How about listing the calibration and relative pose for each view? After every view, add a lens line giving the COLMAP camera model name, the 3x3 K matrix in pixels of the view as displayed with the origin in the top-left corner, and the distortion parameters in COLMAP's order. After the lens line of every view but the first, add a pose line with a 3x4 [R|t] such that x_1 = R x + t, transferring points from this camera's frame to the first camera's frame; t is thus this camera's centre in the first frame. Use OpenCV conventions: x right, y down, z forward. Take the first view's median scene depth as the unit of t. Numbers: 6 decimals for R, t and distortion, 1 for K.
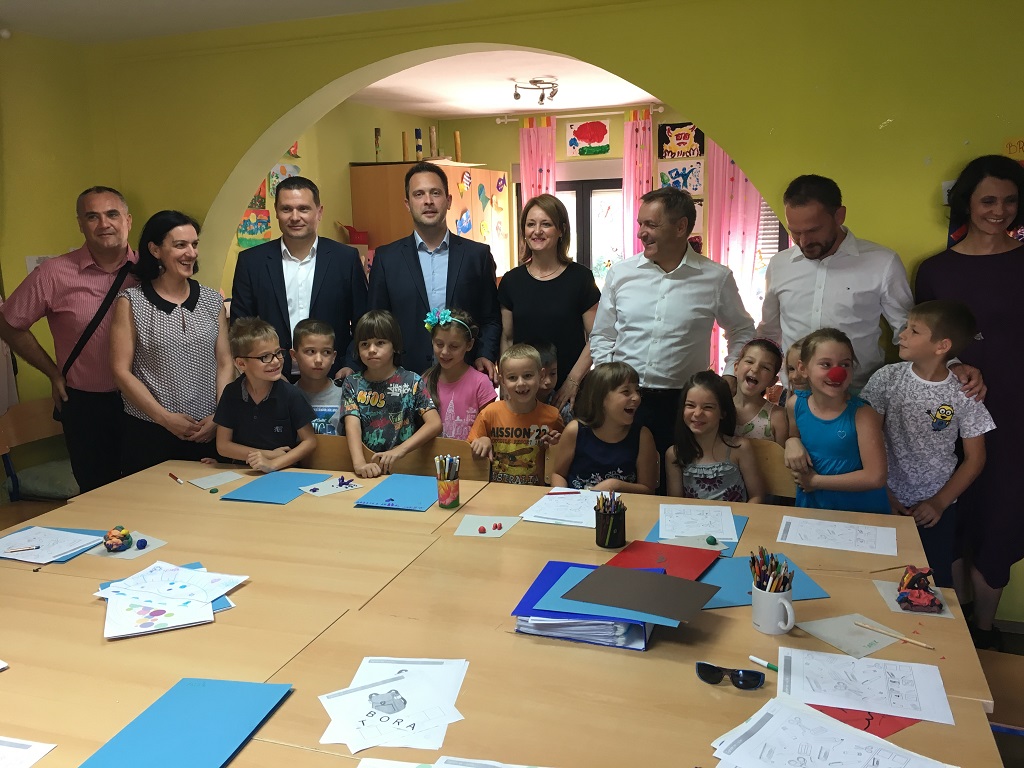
lens RADIAL K [[869.8, 0, 516.5], [0, 869.8, 385.4], [0, 0, 1]] dist [0.068064, -0.079630]
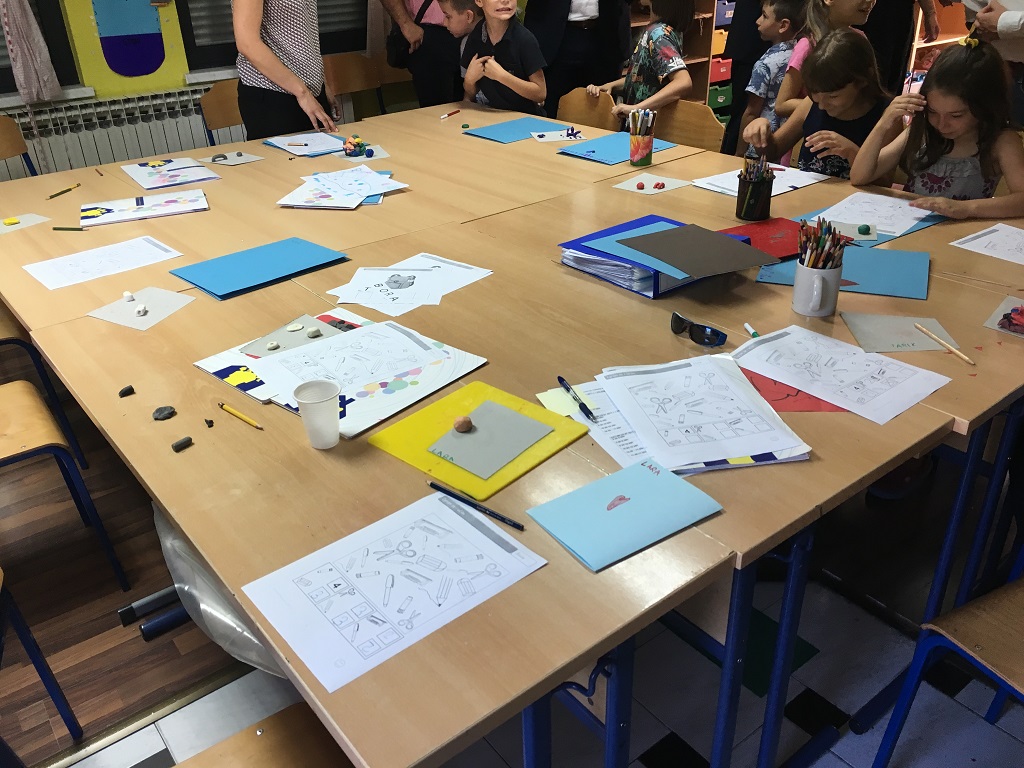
lens RADIAL K [[869.8, 0, 512.4], [0, 869.8, 381.3], [0, 0, 1]] dist [0.068064, -0.079630]
pose [[0.837059, 0.251980, -0.485632, 0.480796], [-0.089684, 0.938815, 0.332540, 0.076514], [0.539712, -0.234802, 0.808442, 0.105731]]
